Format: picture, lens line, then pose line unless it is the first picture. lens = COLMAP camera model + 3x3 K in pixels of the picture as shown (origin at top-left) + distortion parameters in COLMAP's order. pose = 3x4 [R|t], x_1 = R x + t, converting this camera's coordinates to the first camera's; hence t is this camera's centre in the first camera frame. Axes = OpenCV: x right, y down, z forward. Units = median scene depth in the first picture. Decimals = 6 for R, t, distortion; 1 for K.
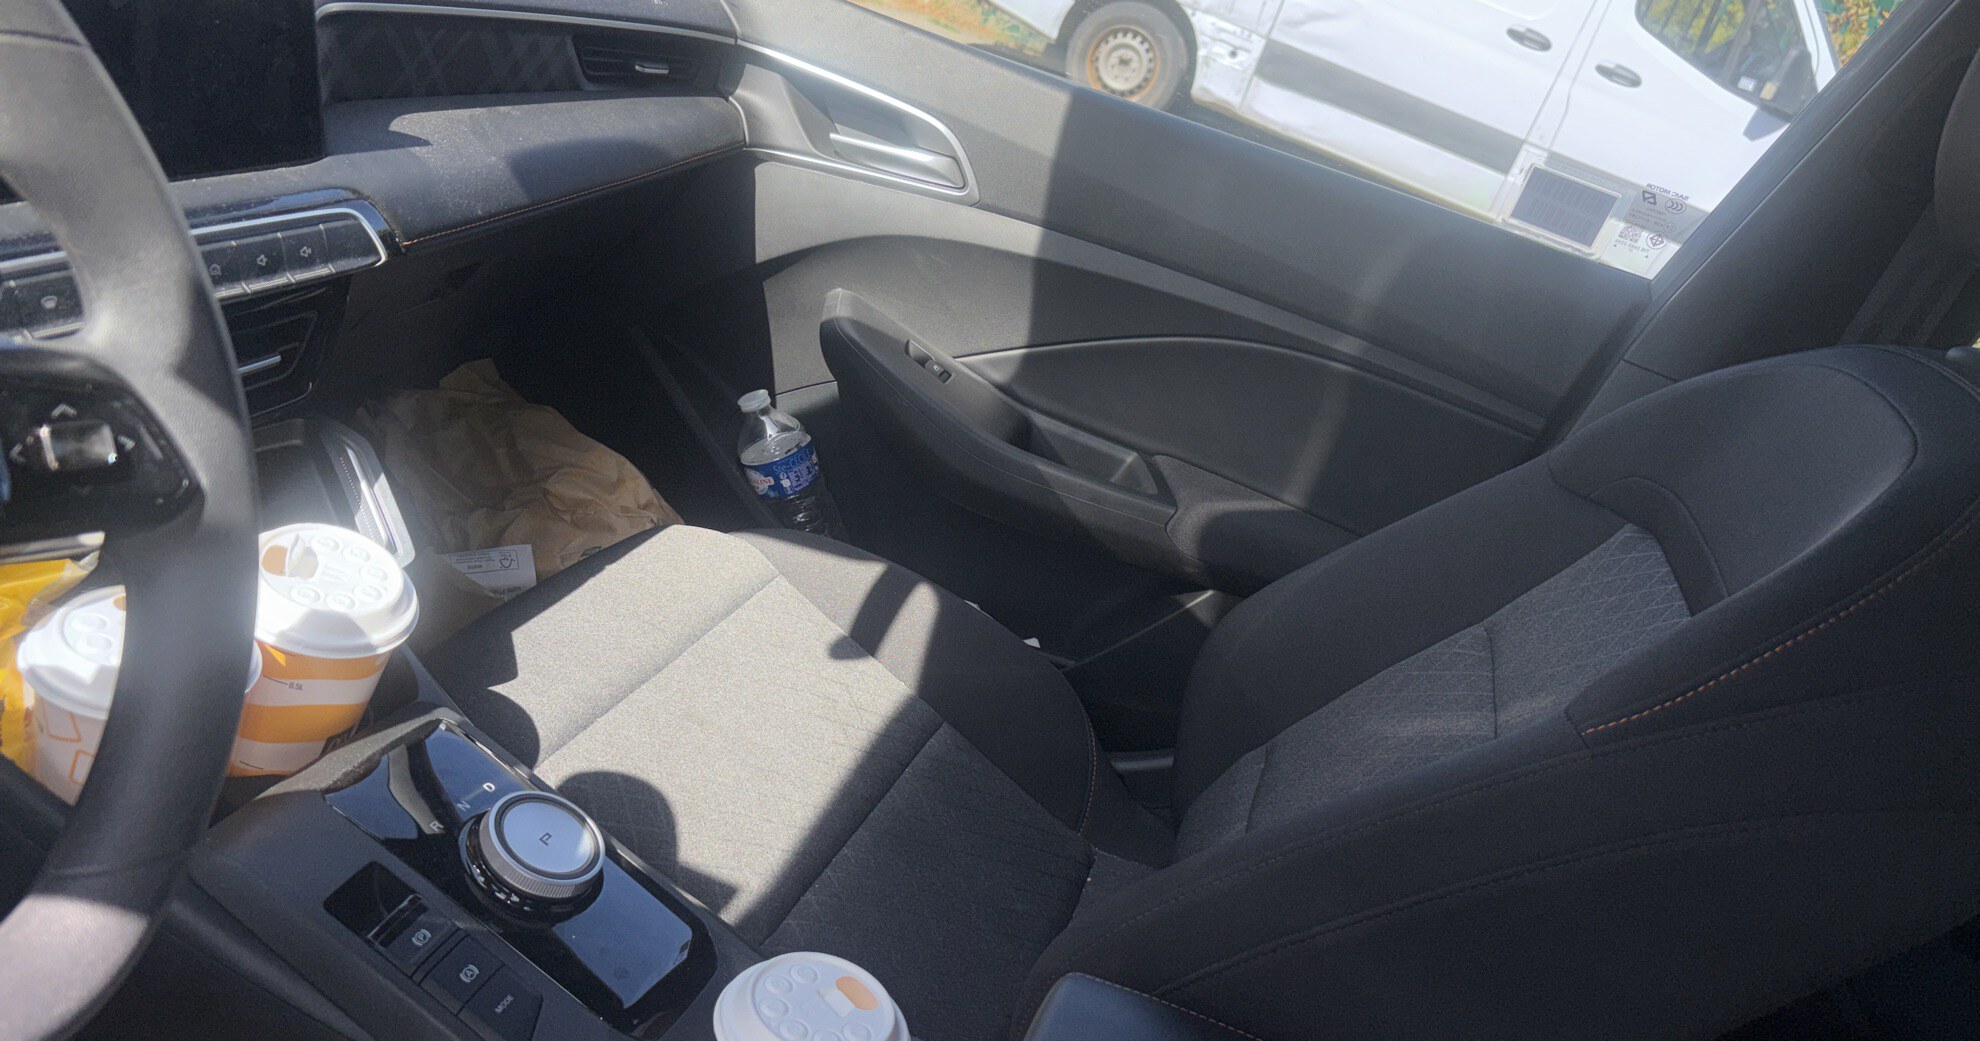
lens RADIAL K [[1449.0, 0, 932.4], [0, 1449.0, 516.4], [0, 0, 1]] dist [0.075562, -0.127252]
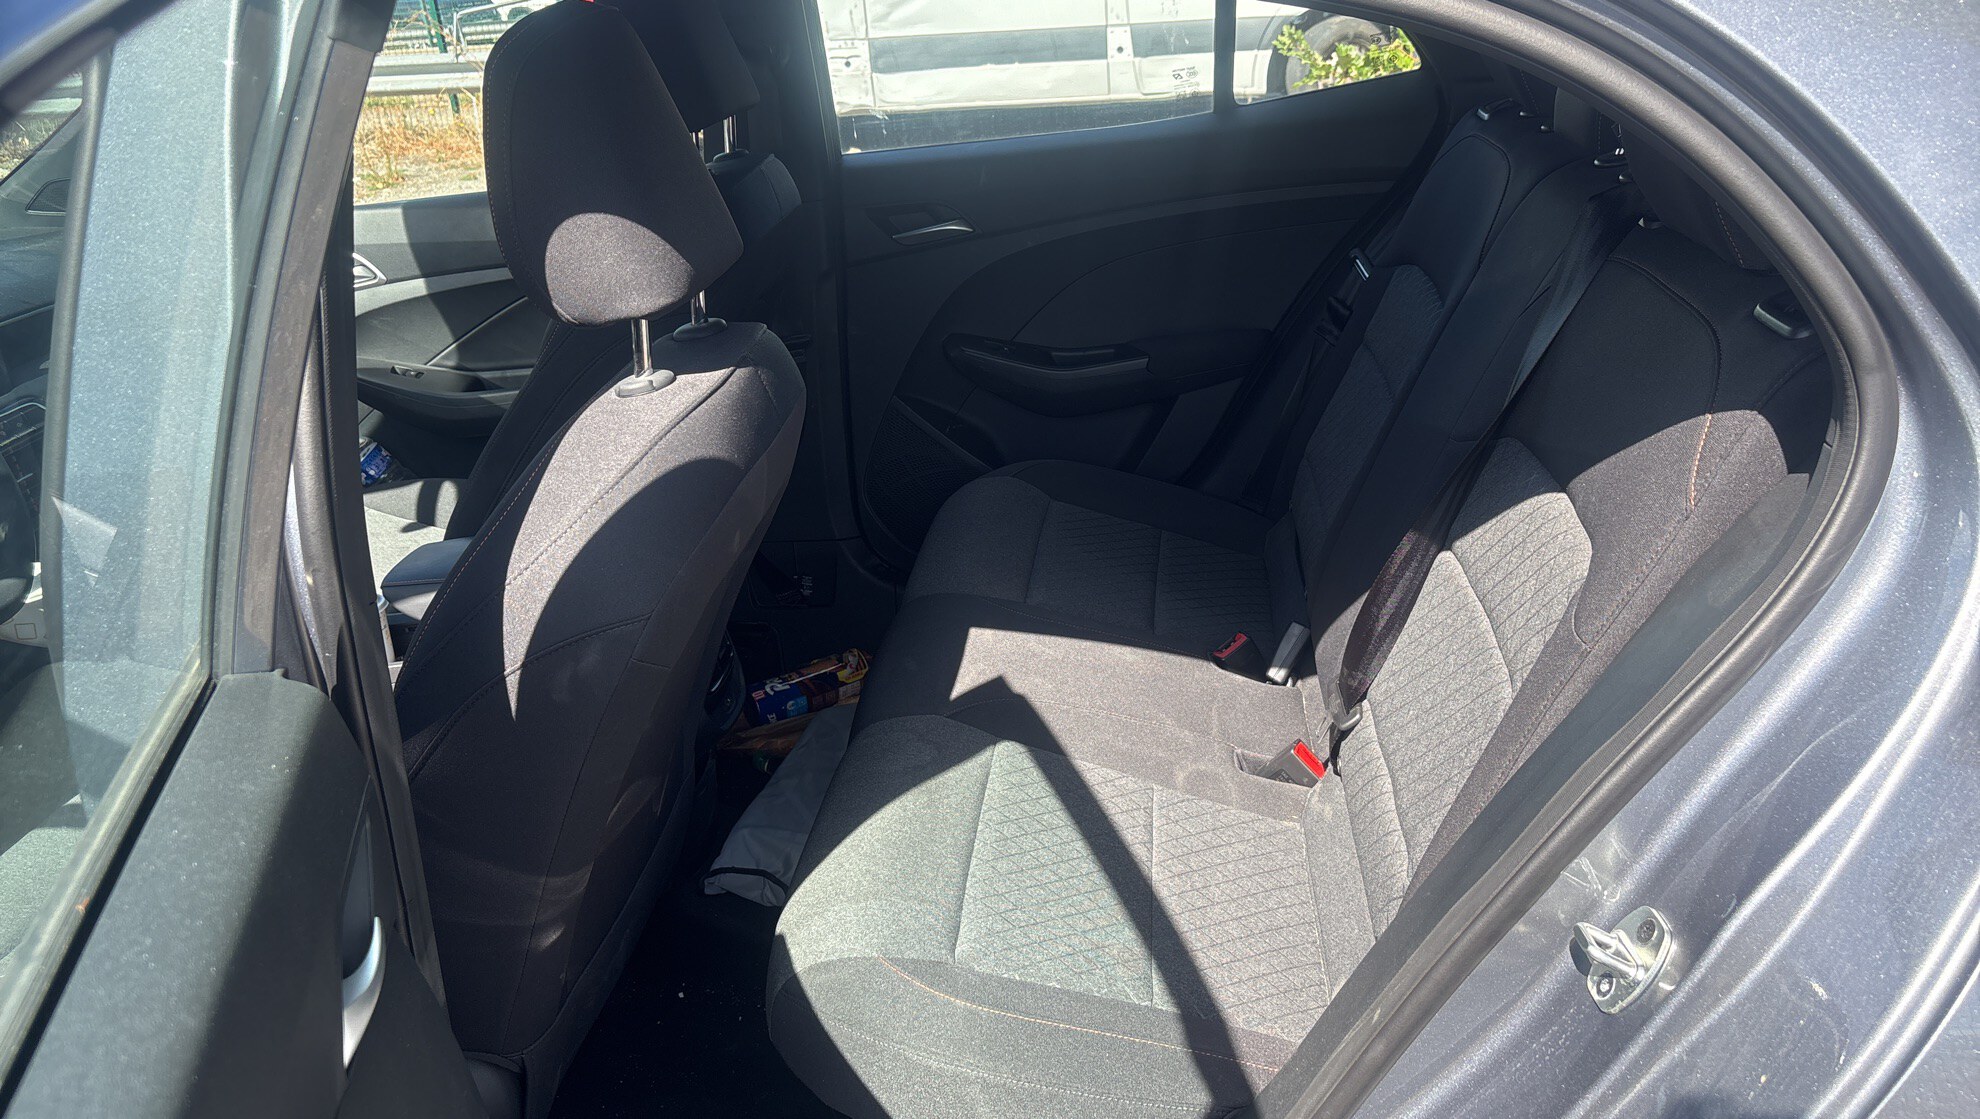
lens RADIAL K [[1514.1, 0, 988.9], [0, 1514.1, 522.4], [0, 0, 1]] dist [0.007272, 0.001946]
pose [[0.894800, -0.442569, 0.058876, 0.477685], [0.444353, 0.895604, -0.021058, 0.445733], [-0.043410, 0.045005, 0.998043, -0.947980]]
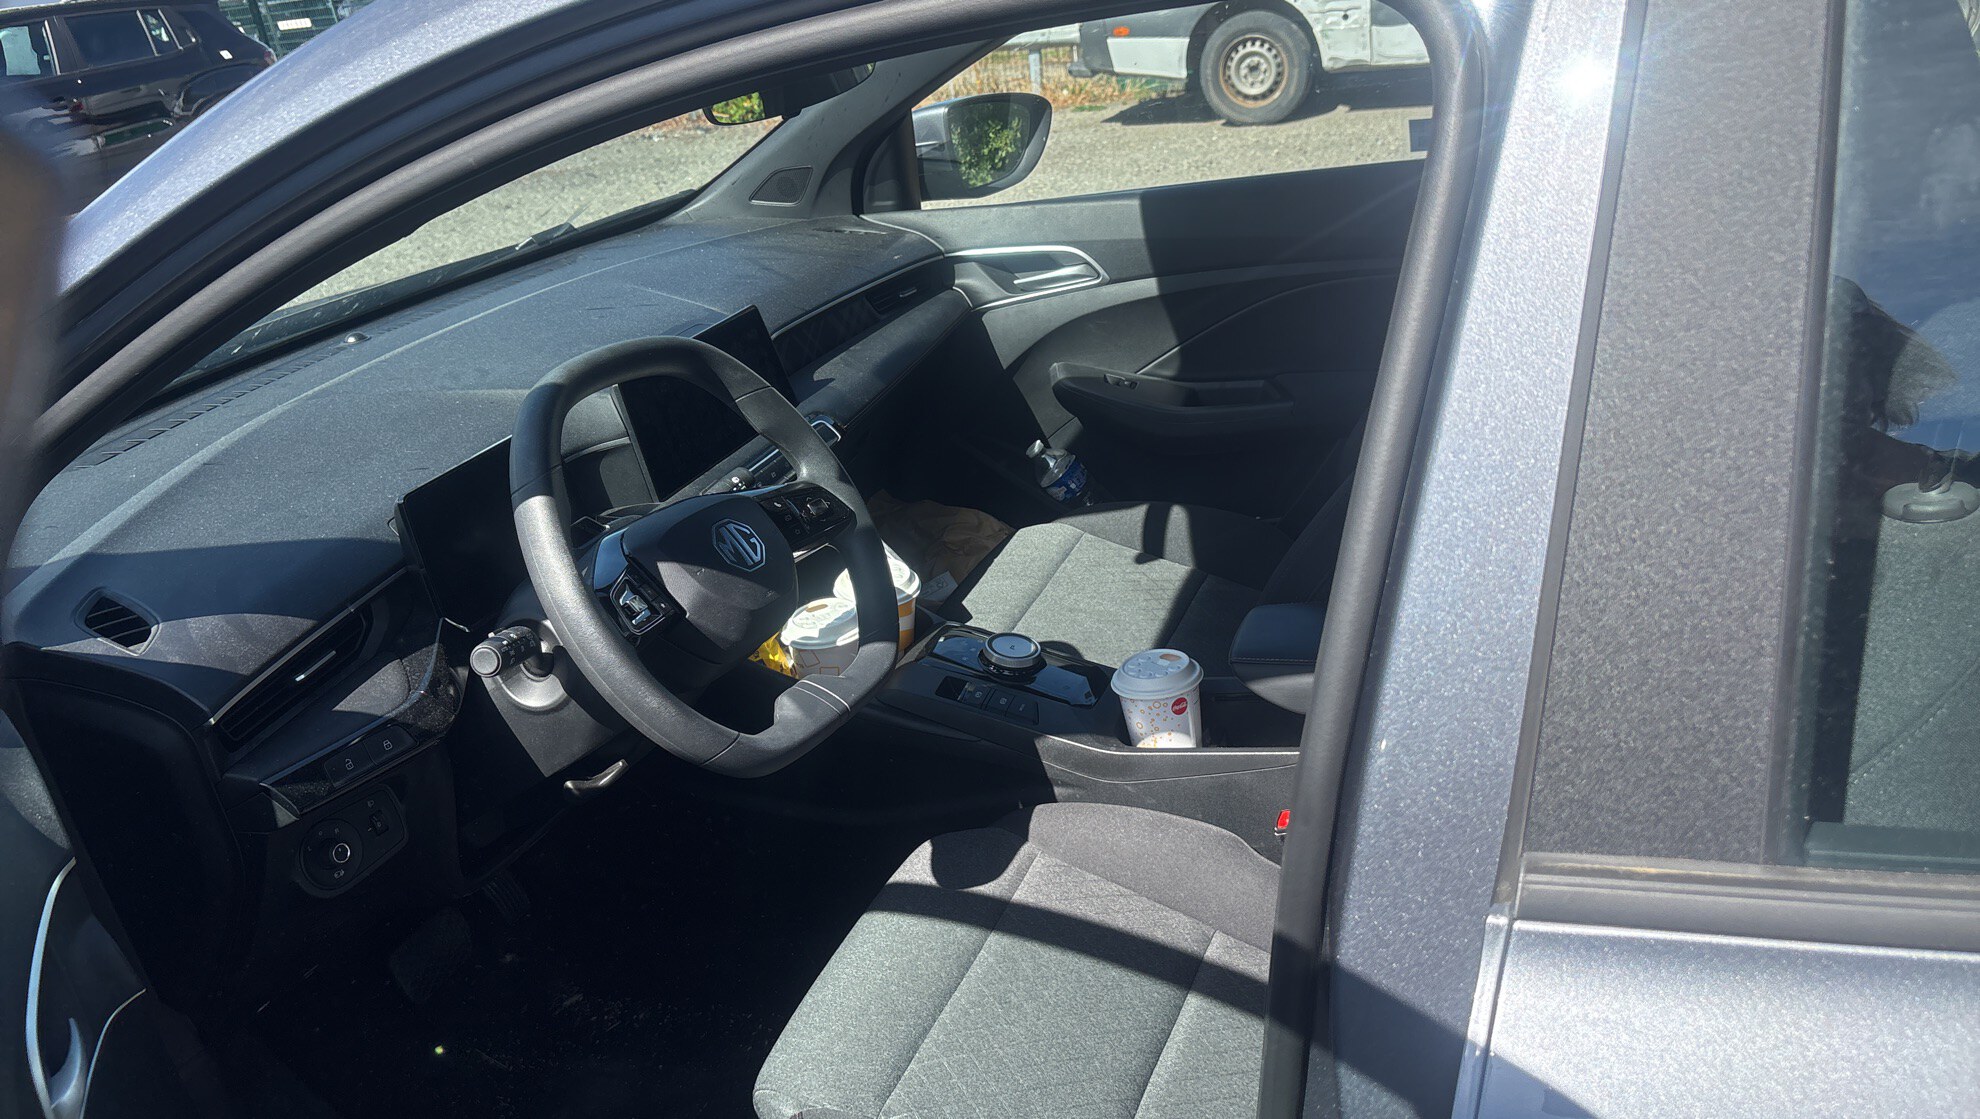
lens RADIAL K [[1459.5, 0, 993.9], [0, 1459.5, 611.2], [0, 0, 1]] dist [0.005327, -0.001270]
pose [[0.903656, -0.381763, -0.194069, 0.093428], [0.382456, 0.923295, -0.035408, 0.144857], [0.192701, -0.042226, 0.980349, -0.695705]]
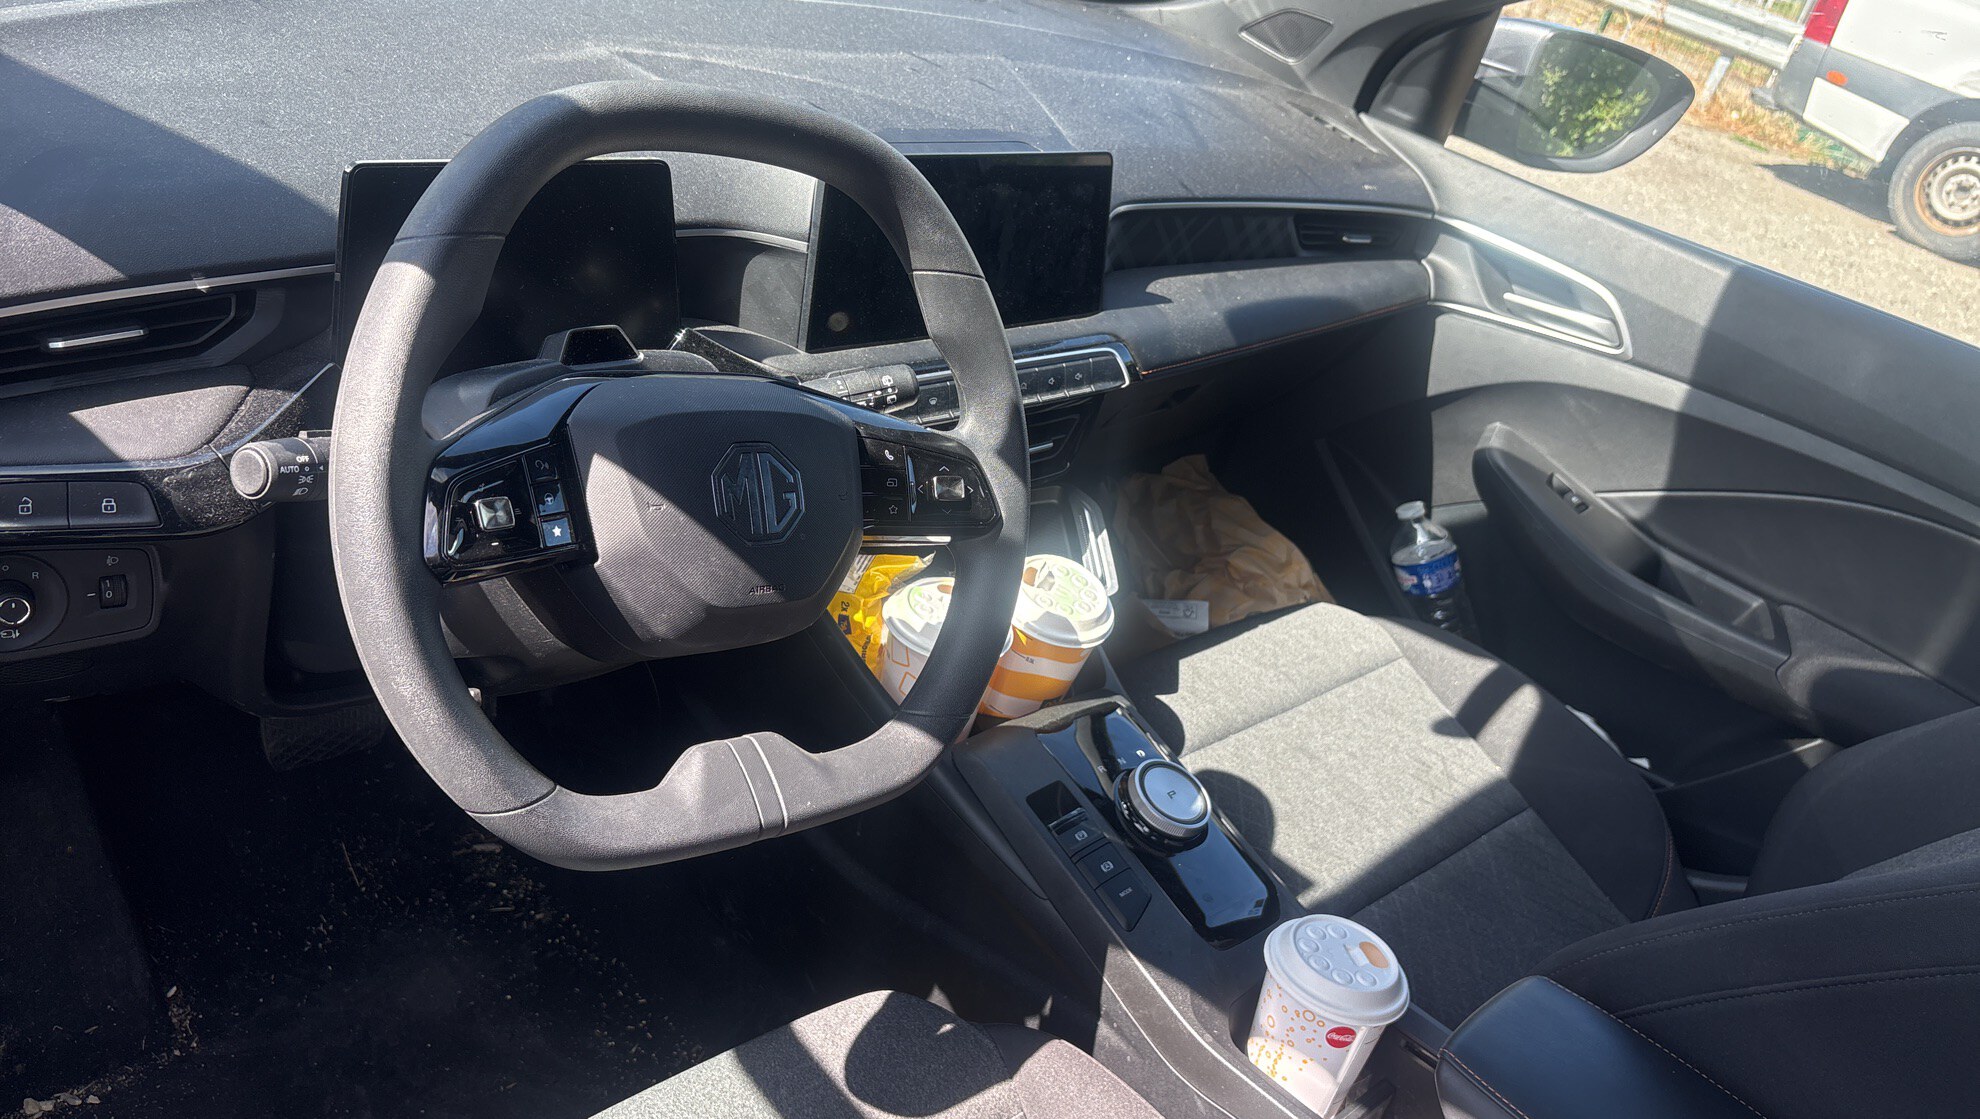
lens RADIAL K [[1452.8, 0, 990.0], [0, 1452.8, 559.5], [0, 0, 1]] dist [-0.002771, -0.009181]
pose [[0.890816, 0.130366, -0.435261, 0.101753], [-0.146360, 0.989226, -0.003259, 0.014535], [0.430146, 0.066608, 0.900299, -0.228509]]
